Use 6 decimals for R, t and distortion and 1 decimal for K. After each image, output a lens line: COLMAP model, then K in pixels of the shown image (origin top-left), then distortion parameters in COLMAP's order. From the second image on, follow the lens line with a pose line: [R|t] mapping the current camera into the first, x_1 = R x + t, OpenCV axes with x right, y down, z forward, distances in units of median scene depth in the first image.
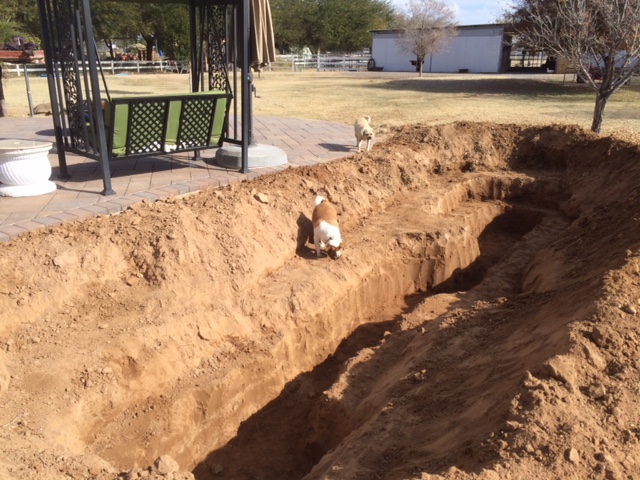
lens RADIAL K [[536.5, 0, 319.8], [0, 536.5, 239.2], [0, 0, 1]] dist [0.063514, -0.068341]
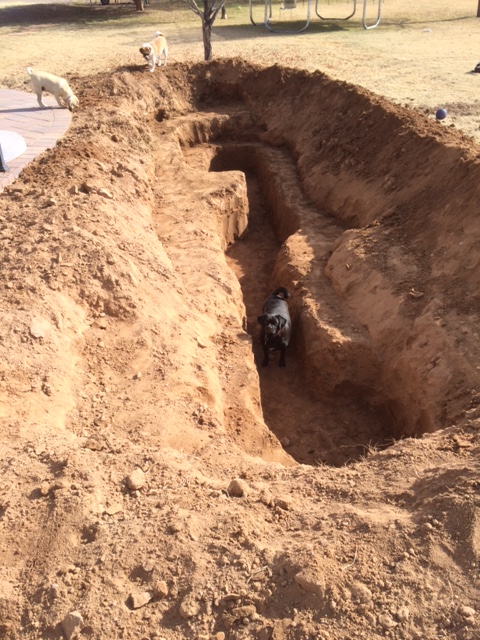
lens RADIAL K [[536.5, 0, 240.0], [0, 536.5, 322.2], [0, 0, 1]] dist [0.063514, -0.068341]
pose [[0.753051, -0.382365, 0.535455, -0.441023], [0.238374, 0.917069, 0.319629, -0.100694], [-0.613264, -0.113059, 0.781745, 0.132307]]
